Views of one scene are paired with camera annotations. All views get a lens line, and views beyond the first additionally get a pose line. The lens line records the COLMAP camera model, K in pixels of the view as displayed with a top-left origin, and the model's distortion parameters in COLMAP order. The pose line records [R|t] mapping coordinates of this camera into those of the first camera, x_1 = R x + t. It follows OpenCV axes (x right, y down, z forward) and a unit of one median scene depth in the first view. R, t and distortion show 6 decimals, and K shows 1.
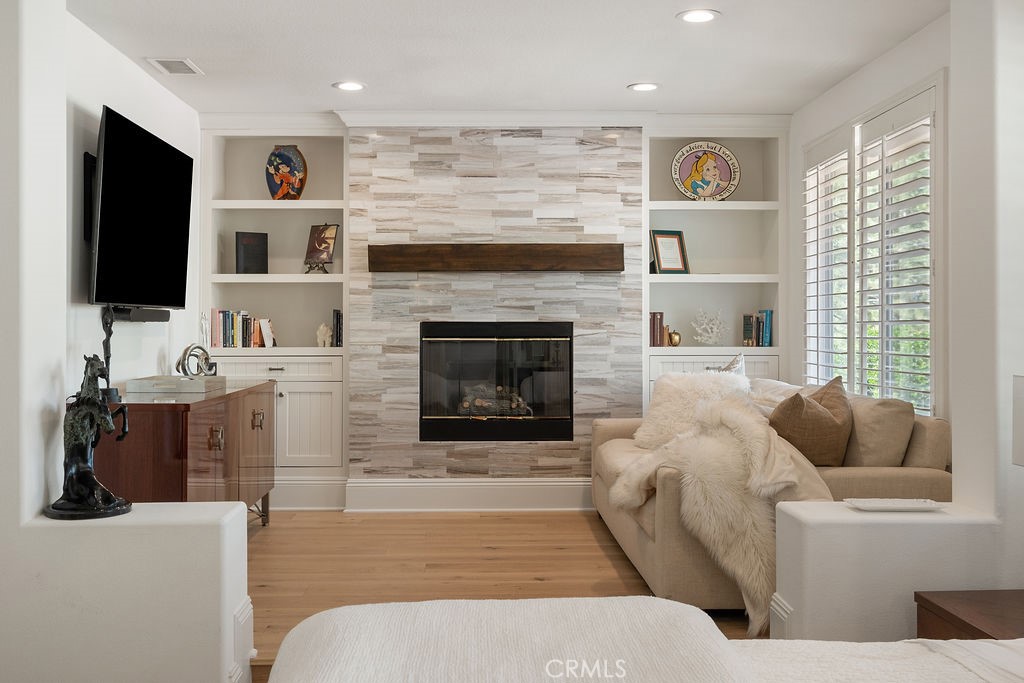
lens RADIAL K [[1079.4, 0, 508.0], [0, 1079.4, 336.7], [0, 0, 1]] dist [-0.011332, -0.001280]
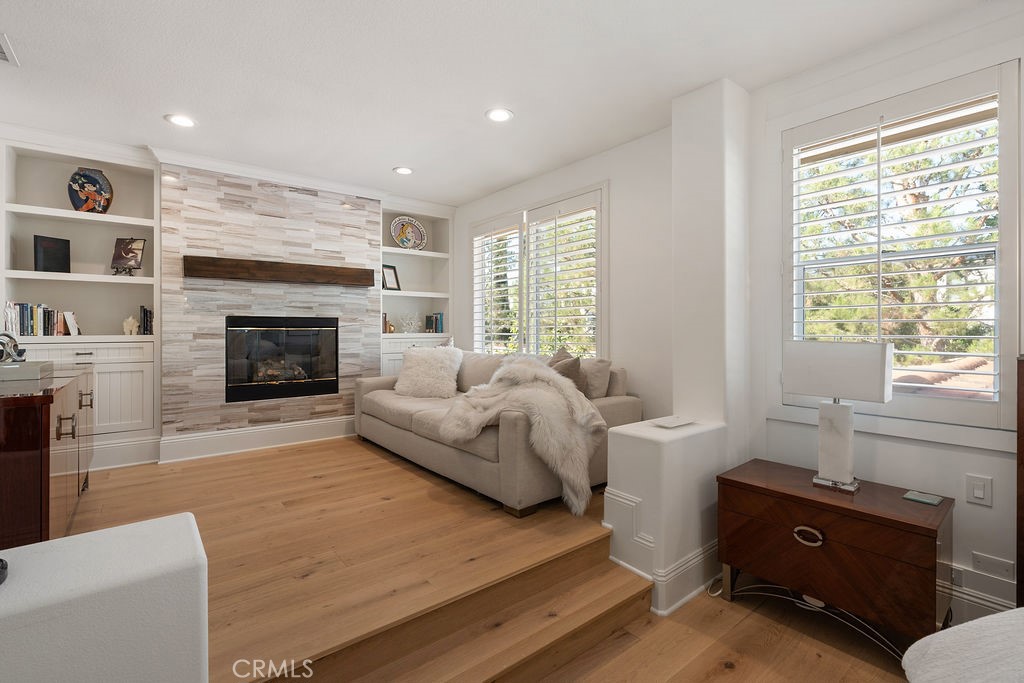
lens RADIAL K [[465.8, 0, 510.3], [0, 465.8, 333.0], [0, 0, 1]] dist [-0.003466, -0.000165]
pose [[0.801988, -0.005470, 0.597315, -0.144267], [0.005357, 0.999984, 0.001965, 0.008735], [-0.597316, 0.001624, 0.802004, 0.308255]]
